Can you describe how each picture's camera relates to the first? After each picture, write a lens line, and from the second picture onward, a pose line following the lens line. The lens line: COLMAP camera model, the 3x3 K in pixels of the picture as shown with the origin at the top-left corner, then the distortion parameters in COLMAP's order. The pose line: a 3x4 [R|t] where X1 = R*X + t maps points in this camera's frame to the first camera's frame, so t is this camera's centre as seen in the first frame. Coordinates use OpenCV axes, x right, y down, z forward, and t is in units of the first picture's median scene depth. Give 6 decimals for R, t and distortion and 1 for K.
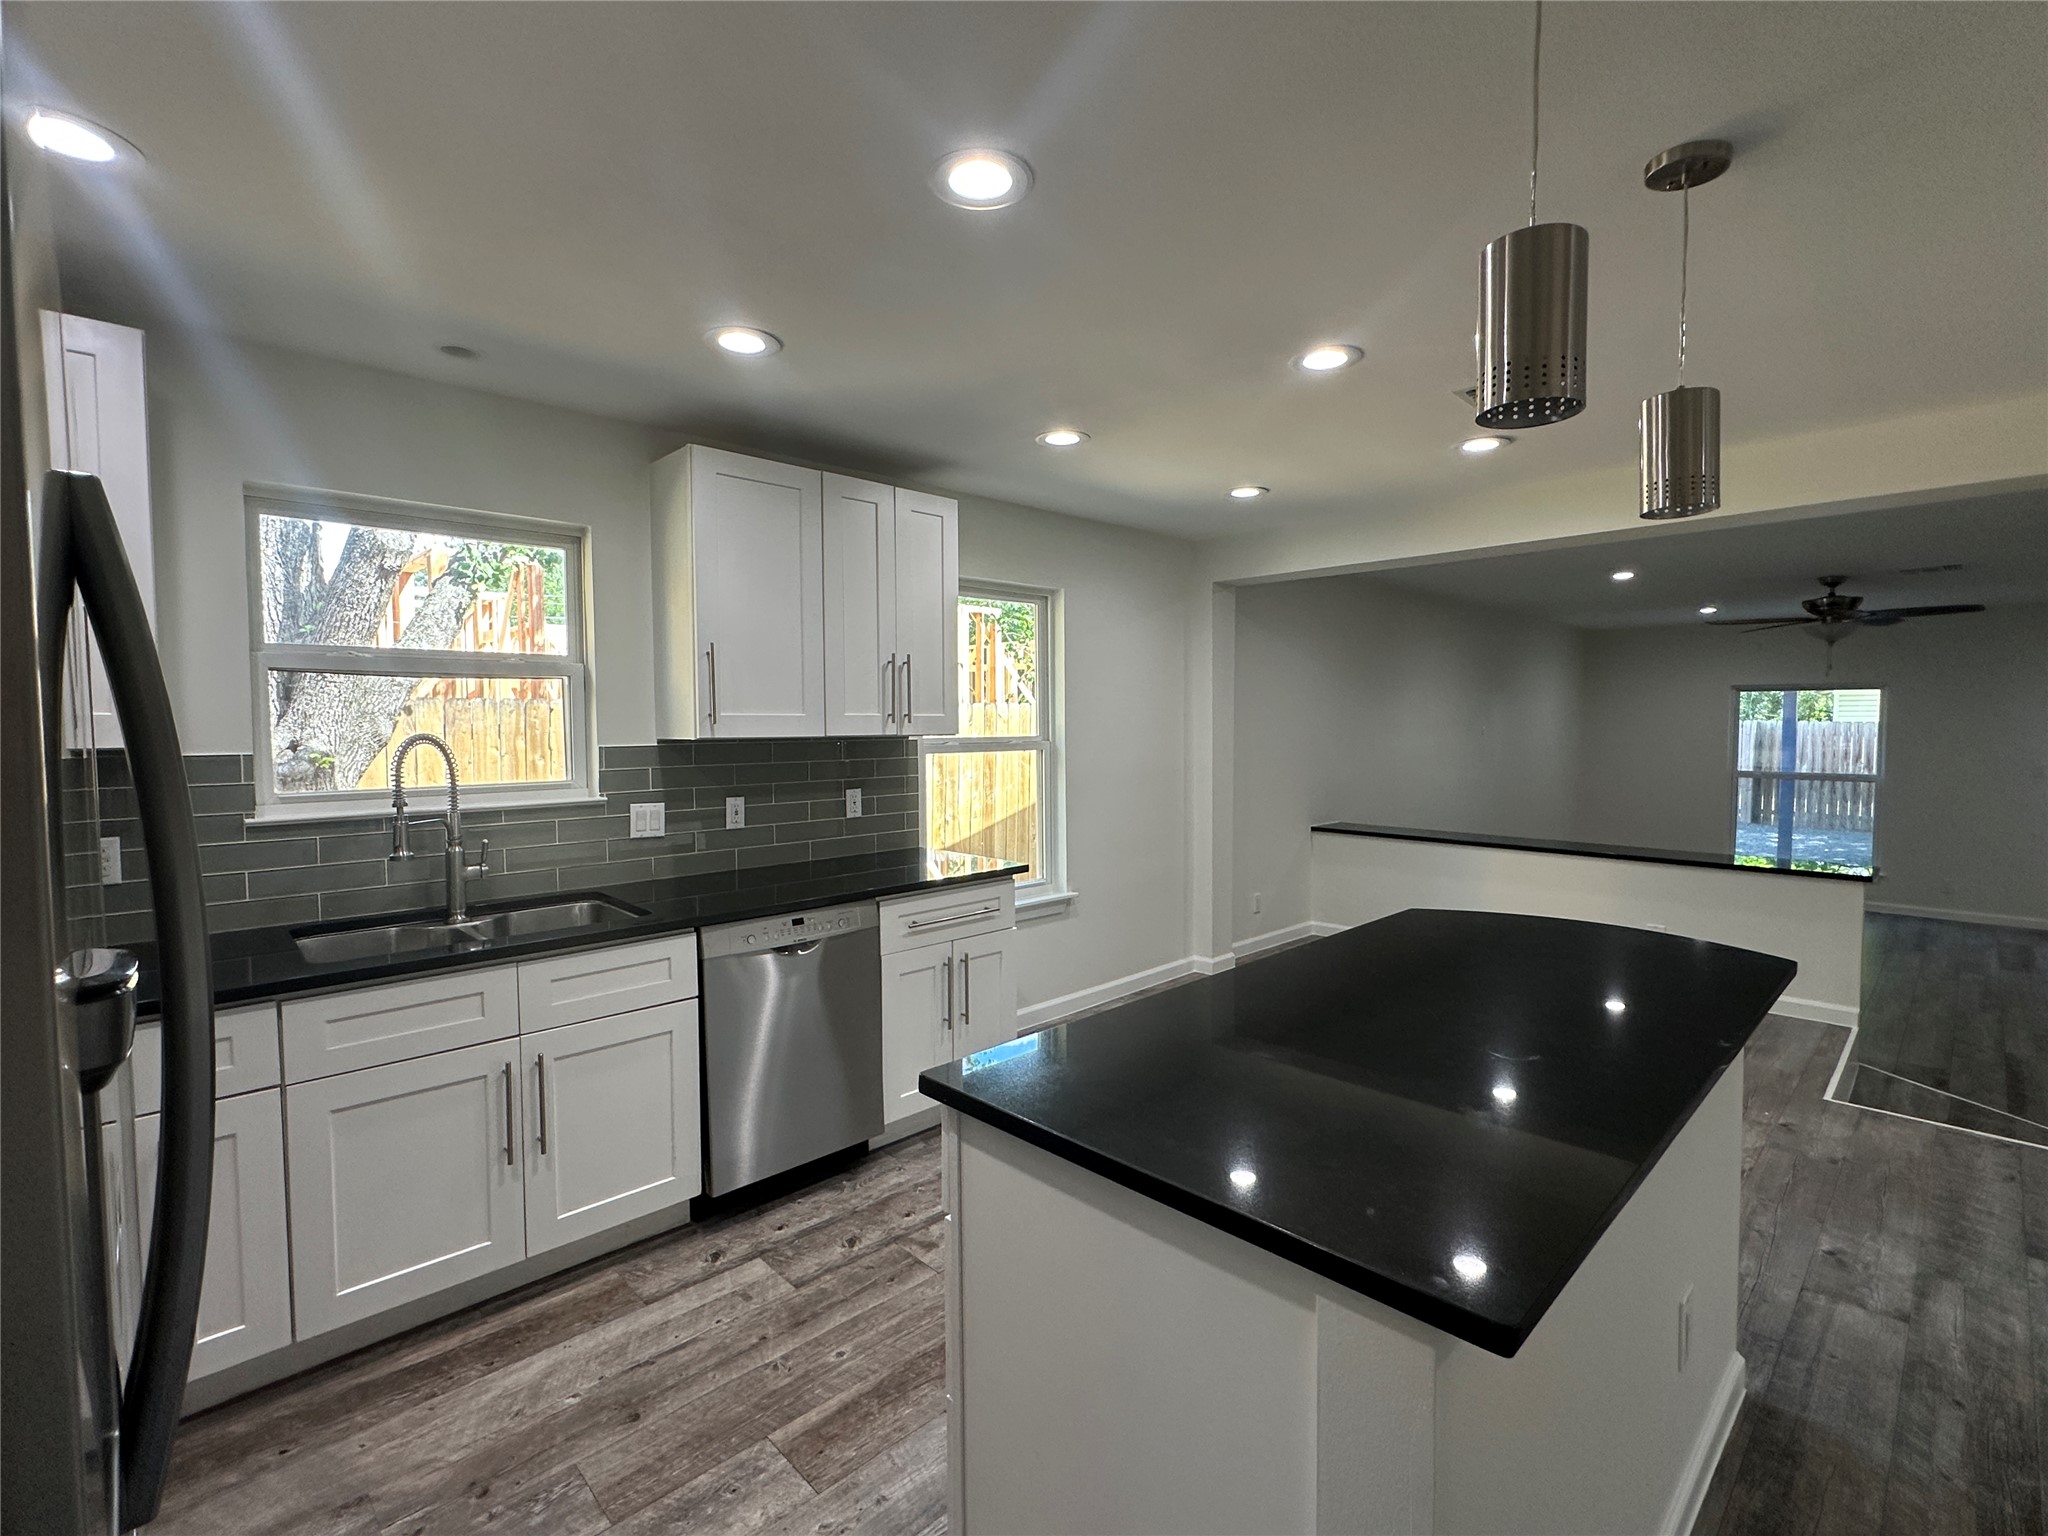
lens RADIAL K [[934.9, 0, 1025.1], [0, 934.9, 765.4], [0, 0, 1]] dist [-0.006160, 0.002023]
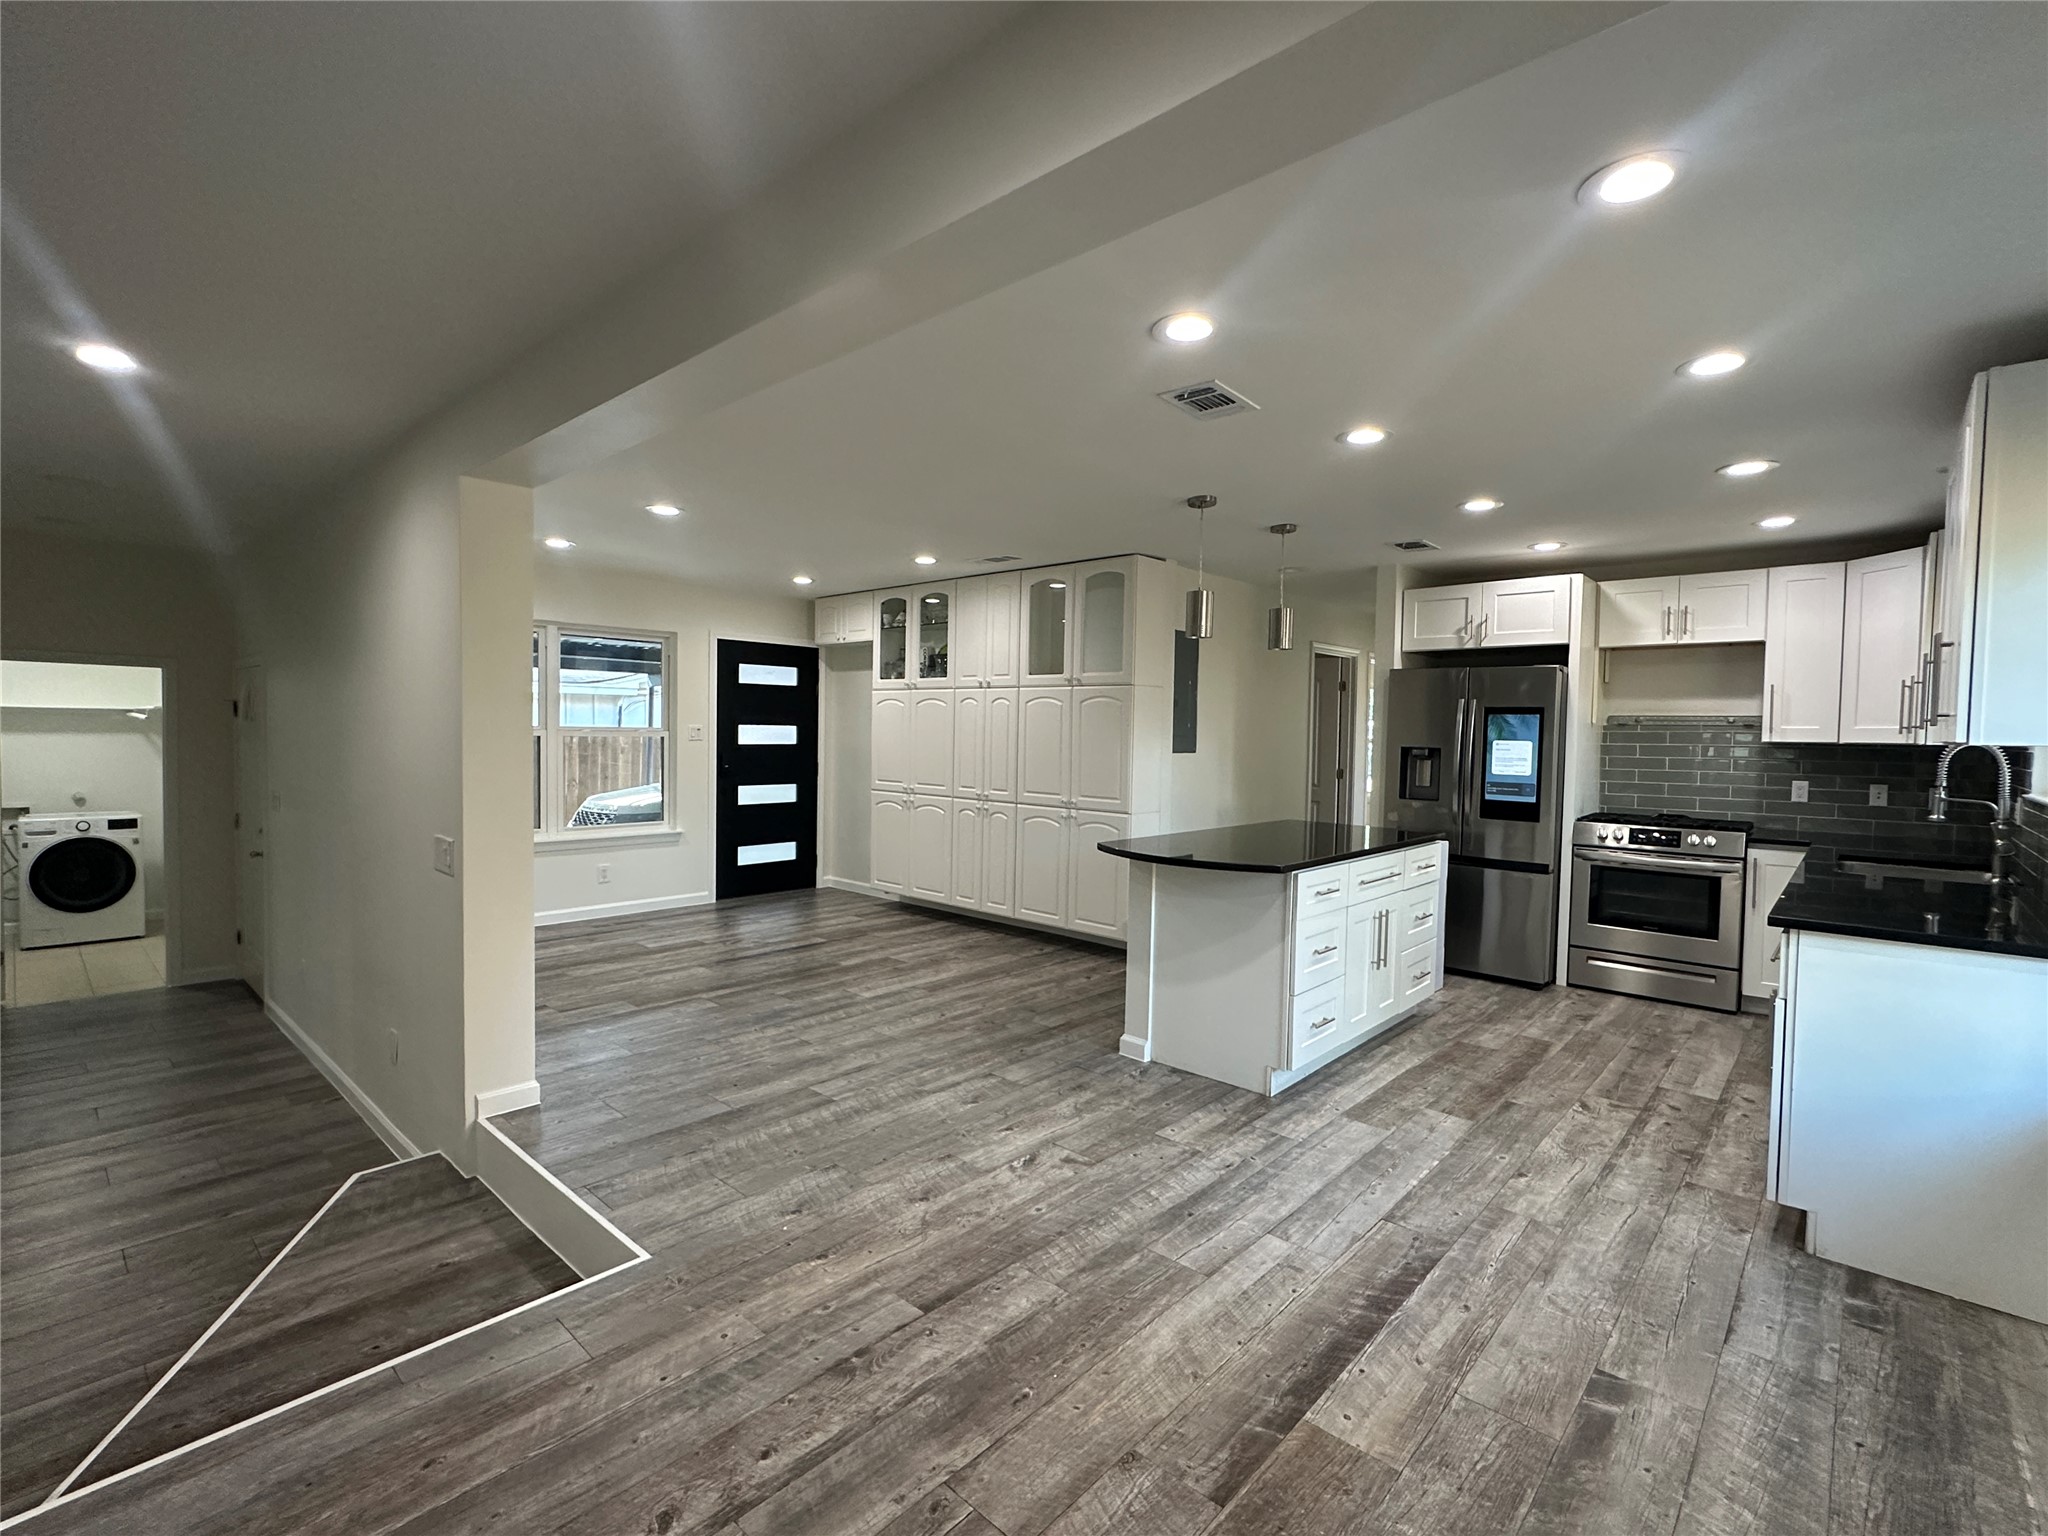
lens RADIAL K [[934.9, 0, 1025.1], [0, 934.9, 765.4], [0, 0, 1]] dist [-0.006160, 0.002023]
pose [[-0.997946, -0.011091, -0.063101, 0.821019], [-0.016346, 0.996383, 0.083393, -0.082268], [0.061948, 0.084253, -0.994517, 2.171948]]
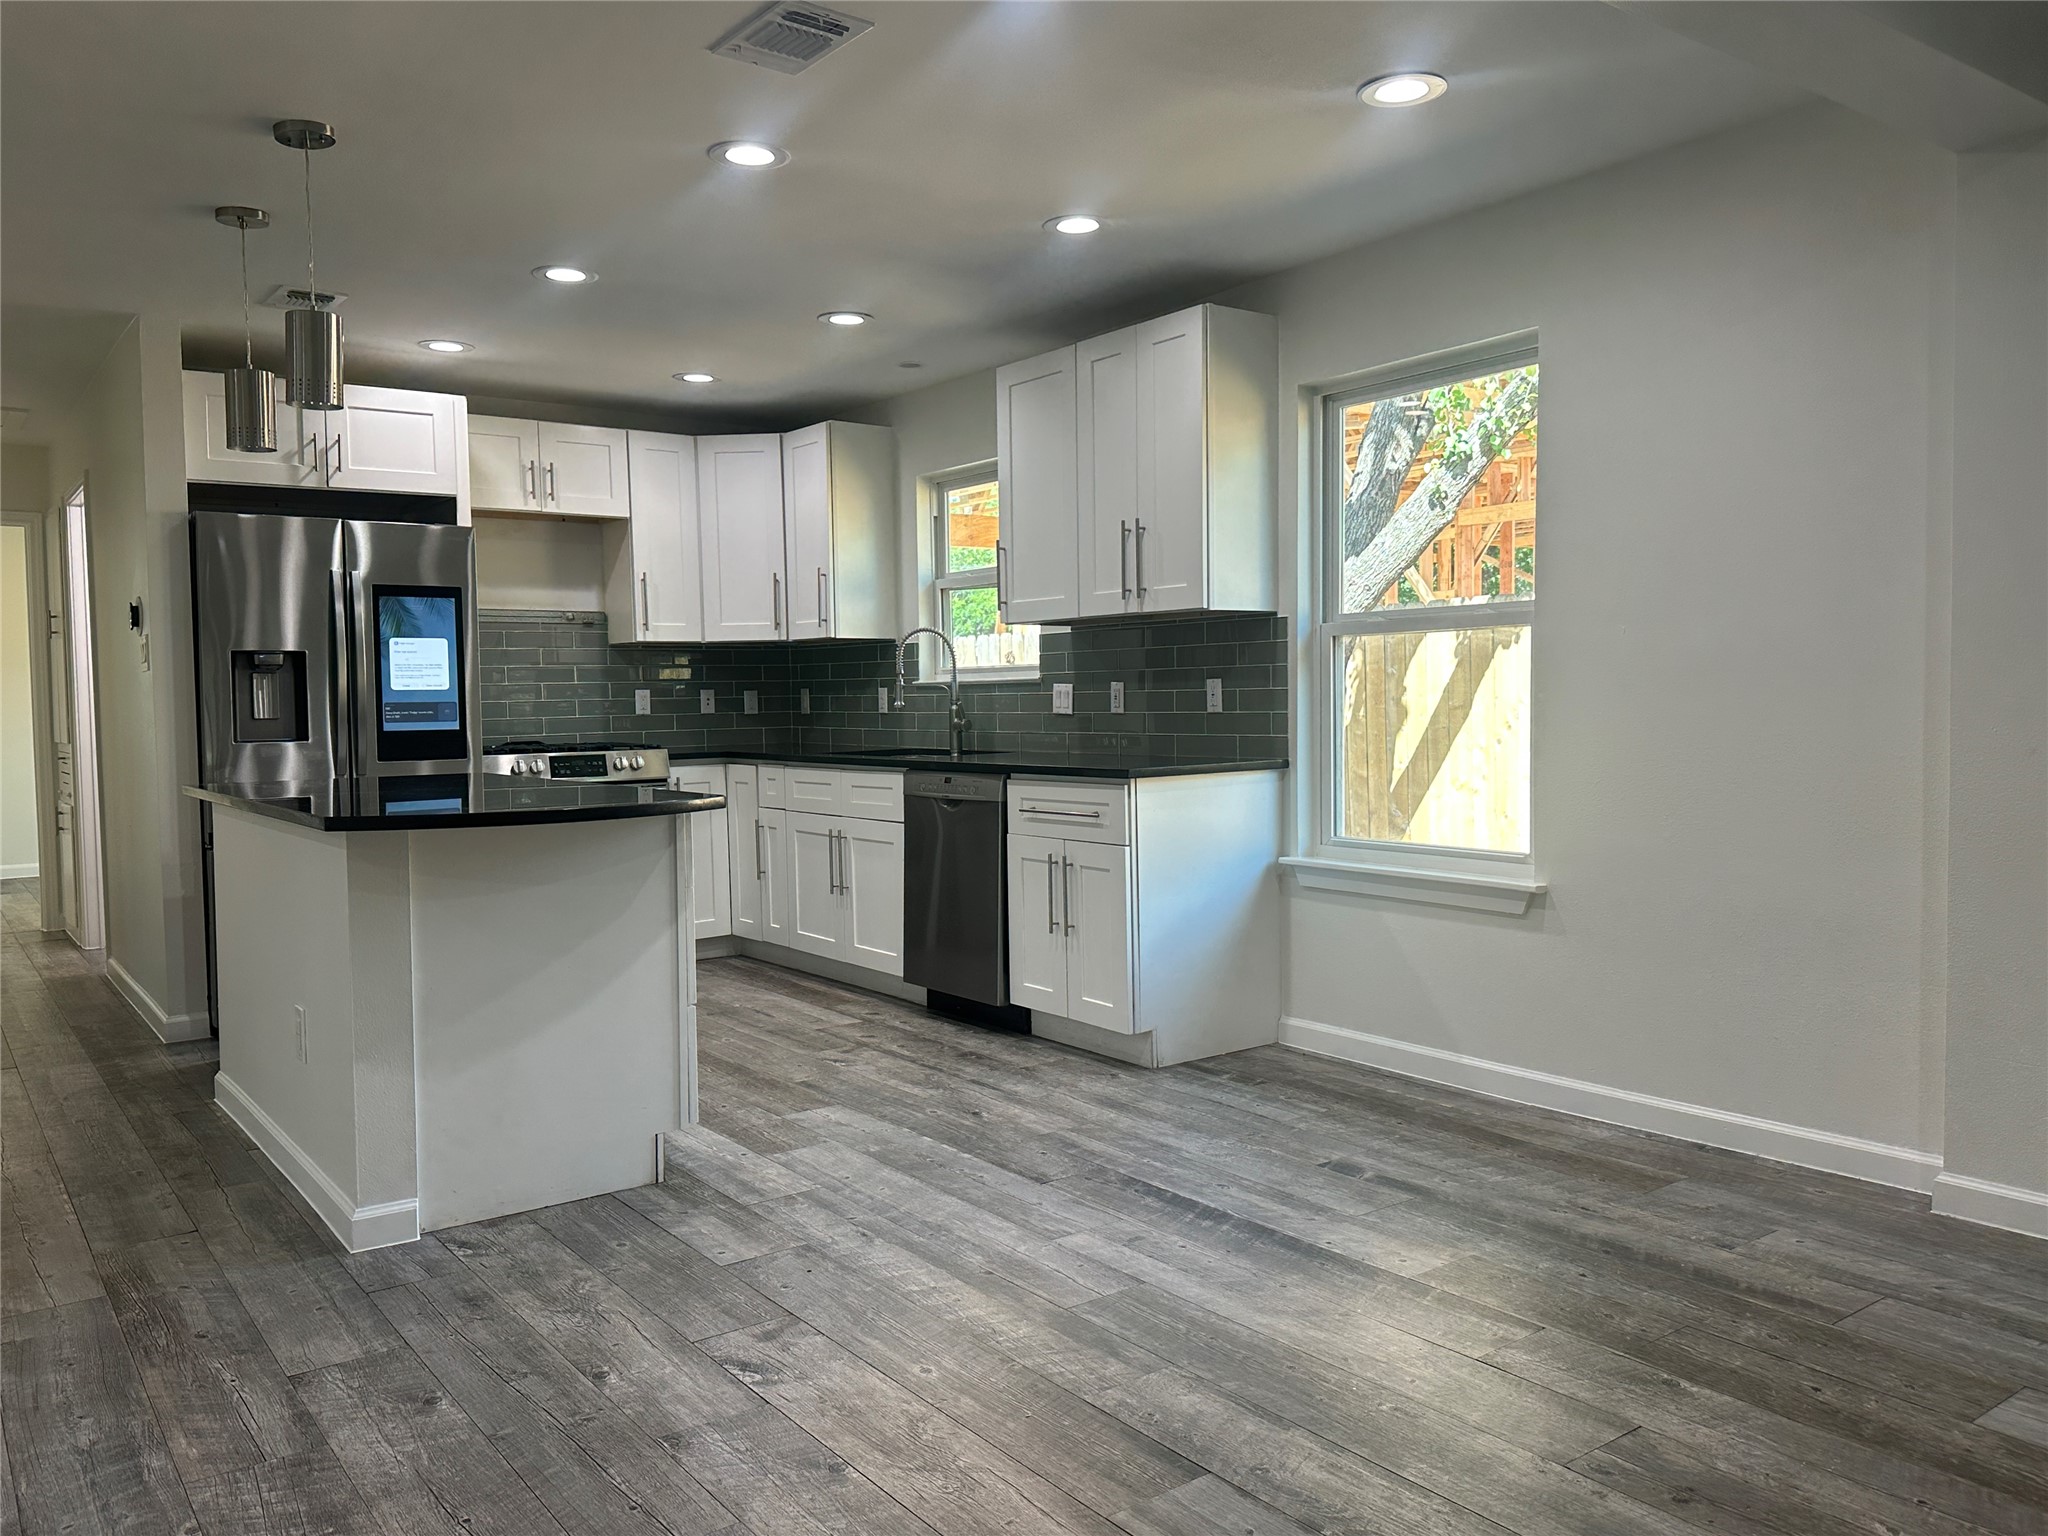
lens RADIAL K [[1525.1, 0, 1032.8], [0, 1525.1, 769.0], [0, 0, 1]] dist [0.116107, -0.171137]
pose [[-0.126351, 0.056802, -0.990358, 1.667418], [-0.028072, 0.997755, 0.060807, 0.037647], [0.991588, 0.035485, -0.124473, 1.393643]]
